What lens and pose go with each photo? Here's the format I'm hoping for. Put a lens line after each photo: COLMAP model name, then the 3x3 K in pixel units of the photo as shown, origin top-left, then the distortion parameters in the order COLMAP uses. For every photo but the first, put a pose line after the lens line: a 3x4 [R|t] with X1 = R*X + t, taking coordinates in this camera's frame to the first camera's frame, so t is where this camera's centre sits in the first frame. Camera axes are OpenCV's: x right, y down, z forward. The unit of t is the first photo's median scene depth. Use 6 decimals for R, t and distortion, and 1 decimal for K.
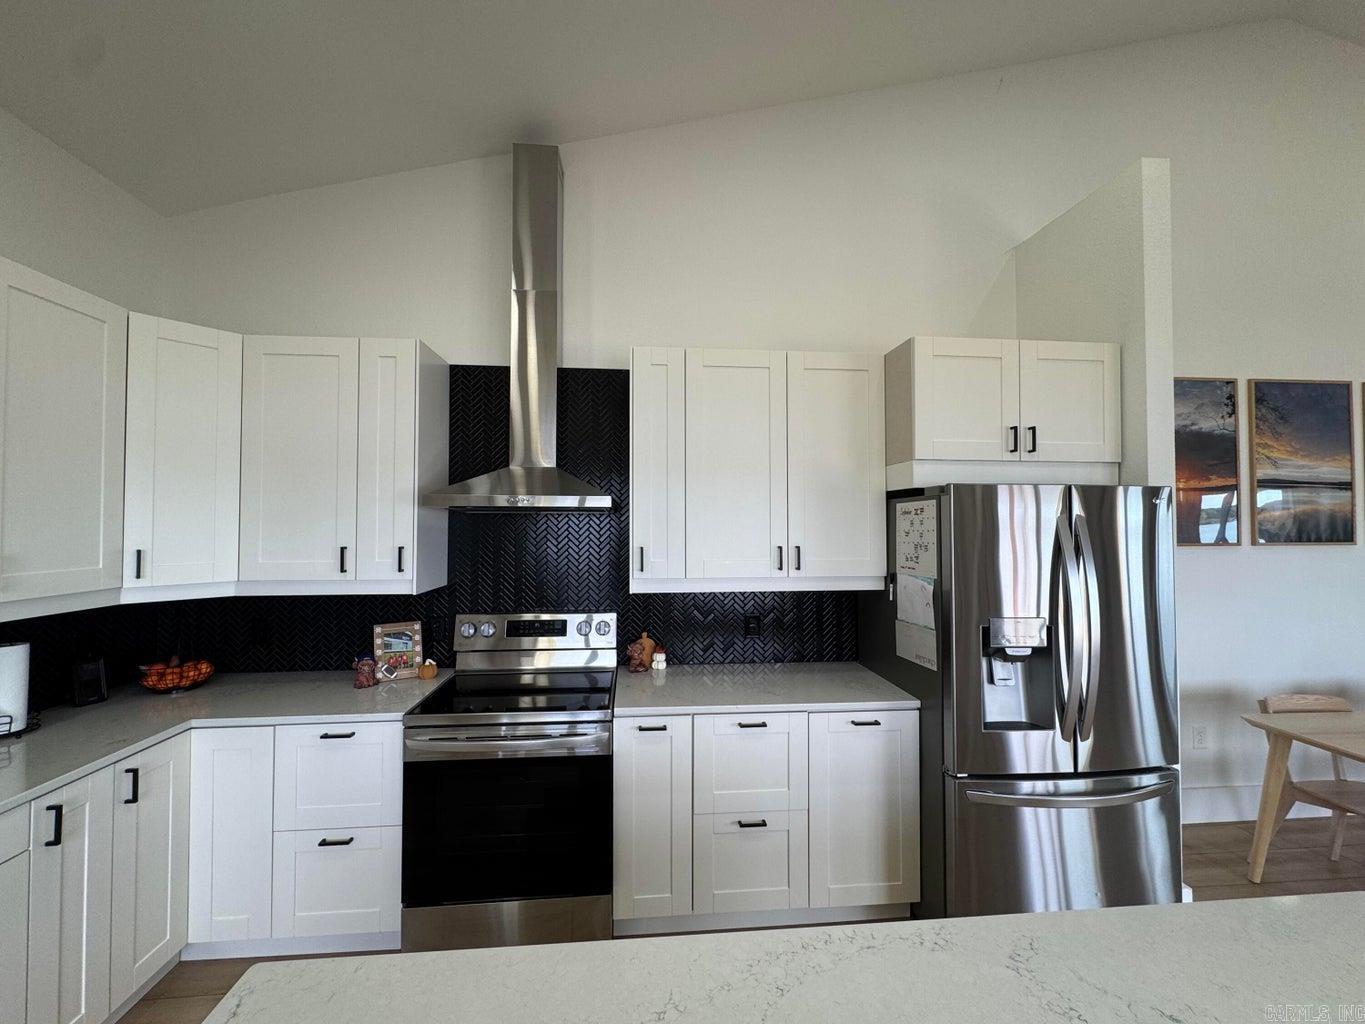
lens RADIAL K [[544.7, 0, 685.0], [0, 544.7, 512.4], [0, 0, 1]] dist [-0.000166, 0.000528]
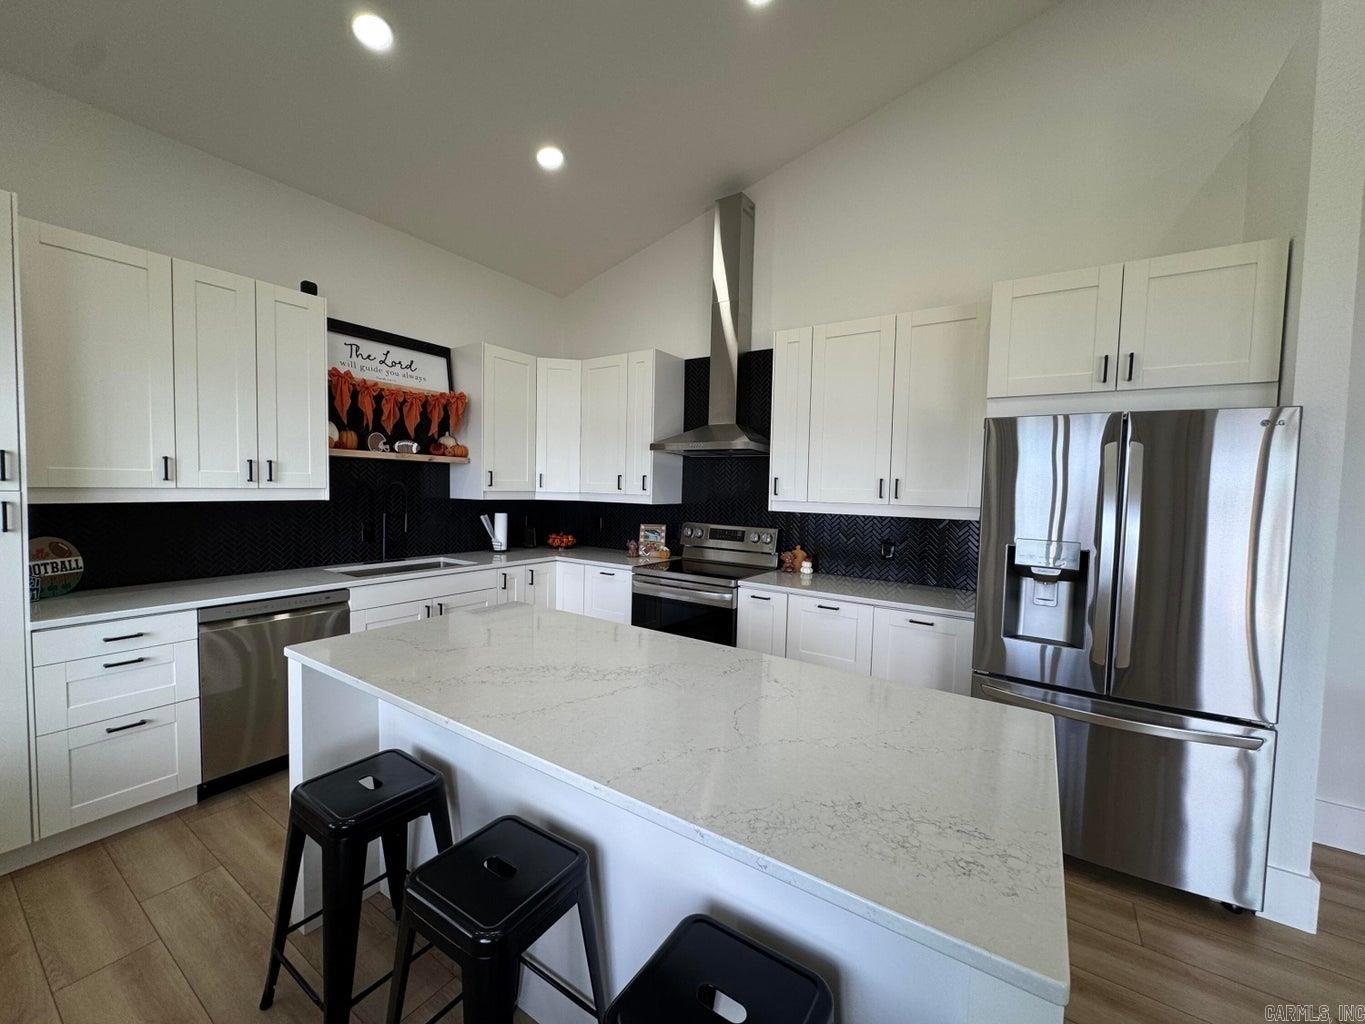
lens RADIAL K [[544.7, 0, 677.8], [0, 544.7, 511.6], [0, 0, 1]] dist [-0.000166, 0.000528]
pose [[0.777611, 0.048030, -0.626909, 0.586937], [-0.007561, 0.997720, 0.067062, 0.057085], [0.628700, -0.047408, 0.776201, -0.237896]]
